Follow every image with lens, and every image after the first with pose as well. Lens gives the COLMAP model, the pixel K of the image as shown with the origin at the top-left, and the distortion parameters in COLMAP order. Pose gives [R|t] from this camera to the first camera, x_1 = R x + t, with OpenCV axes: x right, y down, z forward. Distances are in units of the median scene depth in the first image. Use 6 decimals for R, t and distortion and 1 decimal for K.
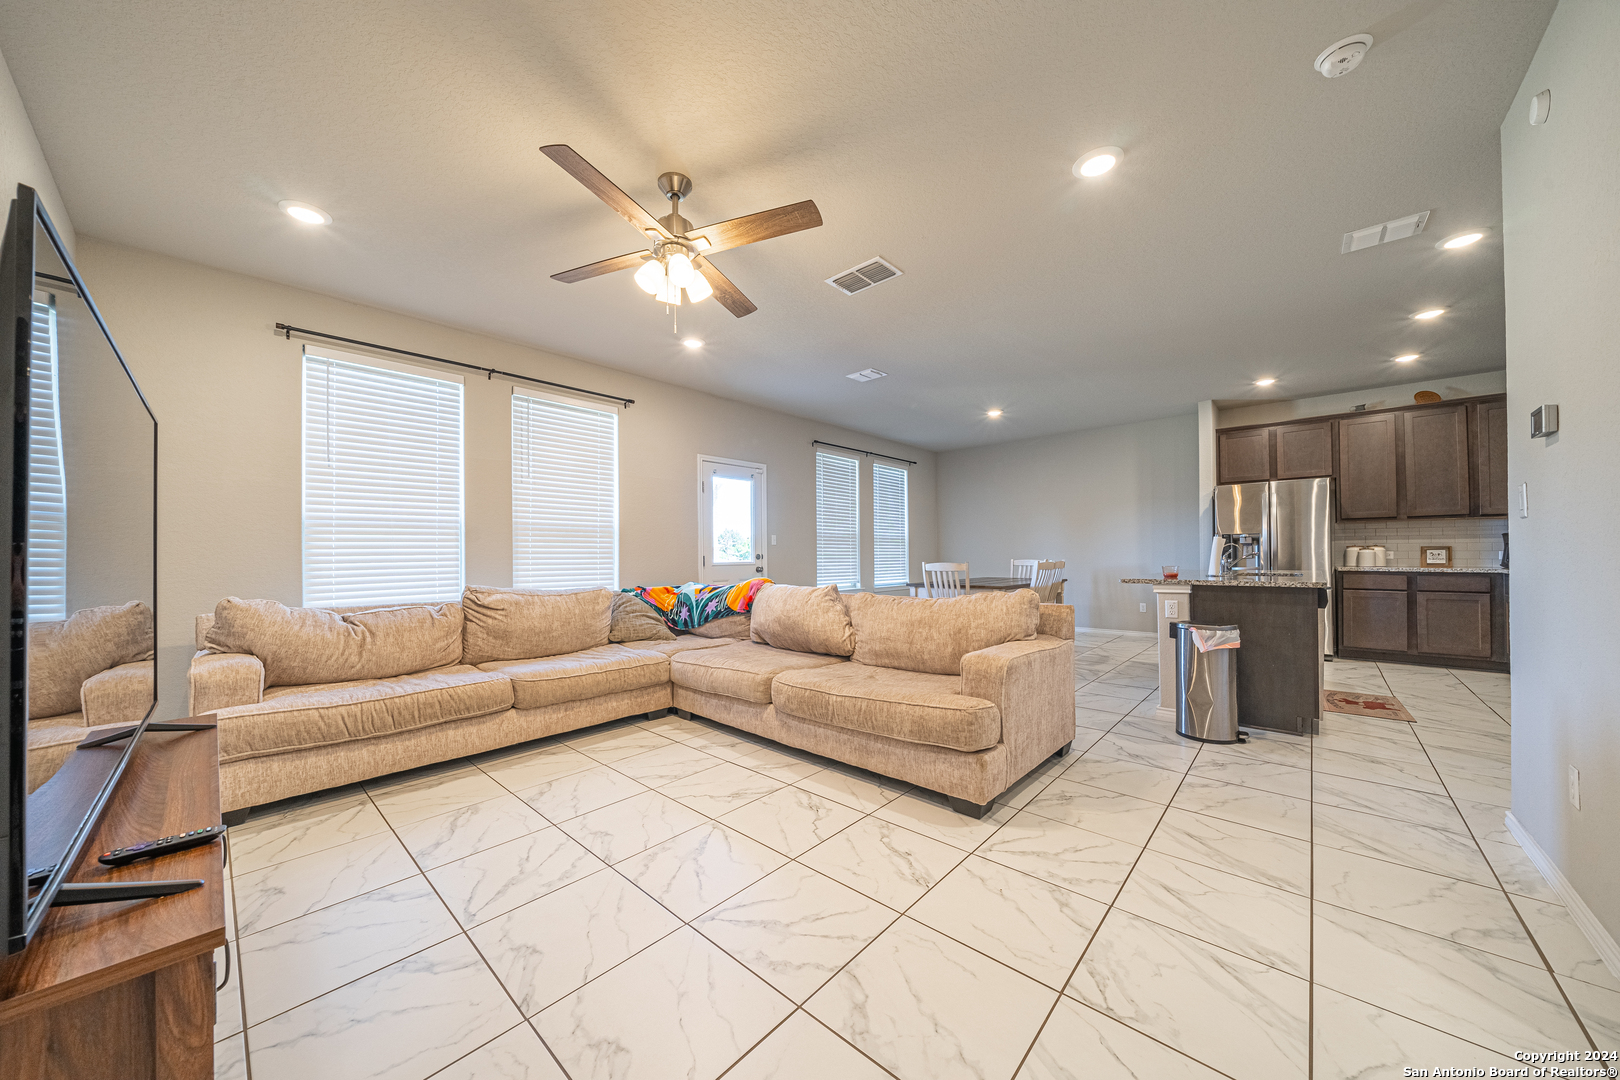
lens RADIAL K [[554.1, 0, 798.4], [0, 554.1, 549.6], [0, 0, 1]] dist [-0.008023, -0.000036]
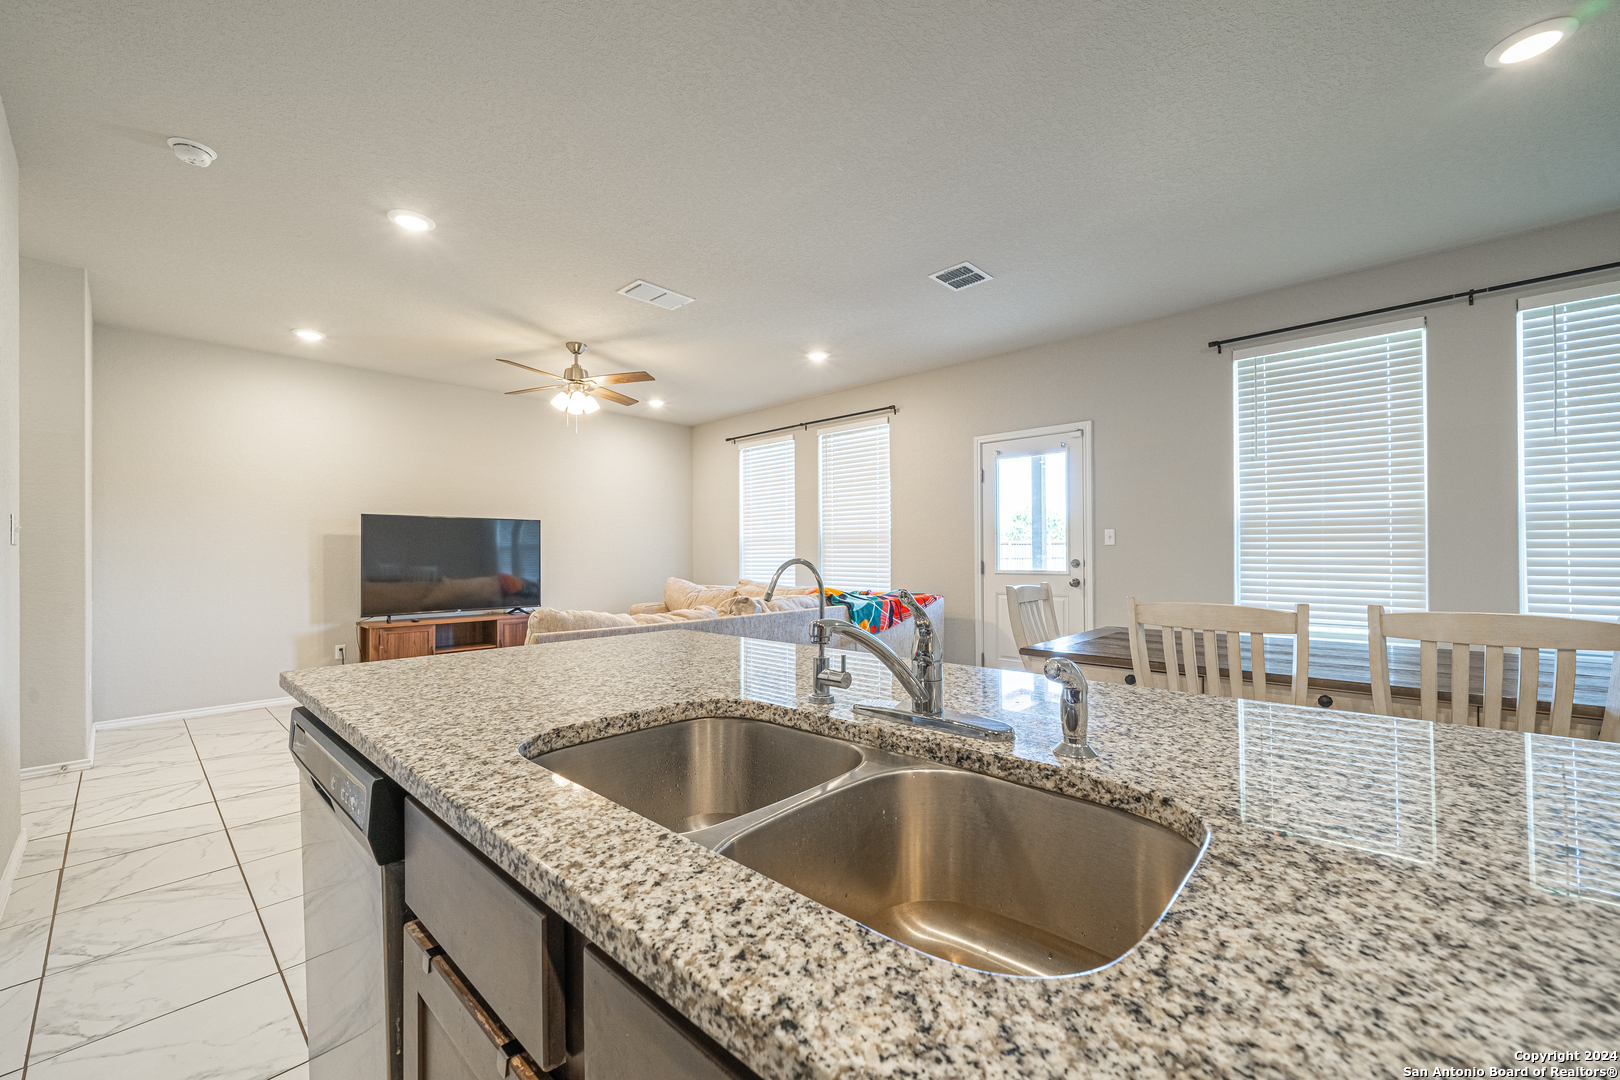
lens RADIAL K [[637.1, 0, 807.1], [0, 637.1, 549.4], [0, 0, 1]] dist [0.000741, 0.000049]
pose [[0.003015, 0.002528, -0.999992, 1.207358], [0.015825, 0.999871, 0.002576, -0.019331], [0.999870, -0.015832, 0.002975, 1.172026]]
